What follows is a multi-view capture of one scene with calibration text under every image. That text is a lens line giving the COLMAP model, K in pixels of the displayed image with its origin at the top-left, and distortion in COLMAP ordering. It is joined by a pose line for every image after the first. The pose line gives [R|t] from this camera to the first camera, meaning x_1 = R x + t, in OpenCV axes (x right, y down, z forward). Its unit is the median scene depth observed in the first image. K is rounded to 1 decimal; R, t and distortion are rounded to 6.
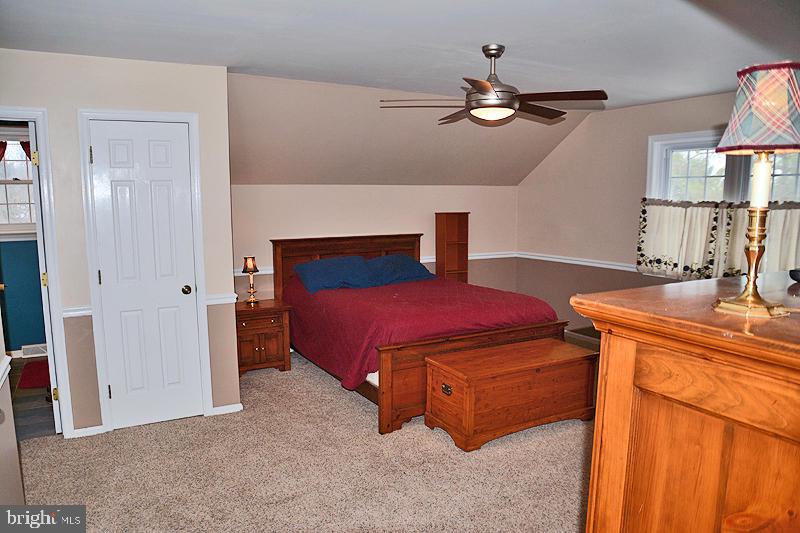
lens RADIAL K [[566.9, 0, 385.9], [0, 566.9, 273.7], [0, 0, 1]] dist [-0.121314, 0.069478]
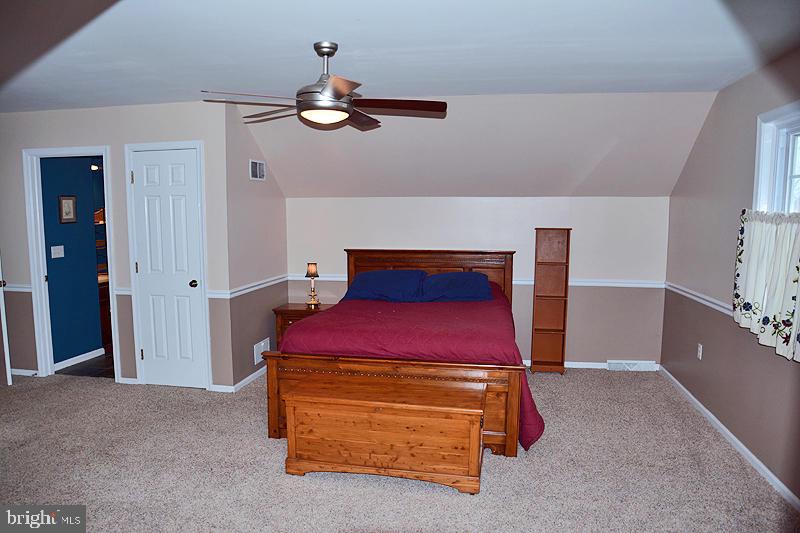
lens RADIAL K [[566.9, 0, 392.3], [0, 566.9, 273.7], [0, 0, 1]] dist [-0.121314, 0.069478]
pose [[0.776326, 0.070373, -0.626390, 0.733875], [-0.087468, 0.996161, 0.003511, -0.034339], [0.624233, 0.052063, 0.779502, 0.304973]]
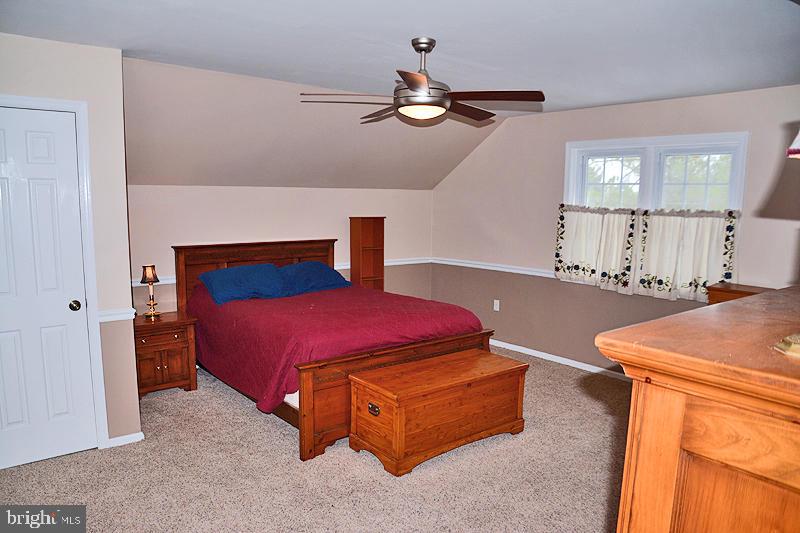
lens RADIAL K [[566.9, 0, 387.0], [0, 566.9, 279.8], [0, 0, 1]] dist [-0.121314, 0.069478]
pose [[0.985204, -0.009115, 0.171141, -0.024505], [0.008139, 0.999946, 0.006407, -0.012032], [-0.171190, -0.004920, 0.985226, 0.076491]]
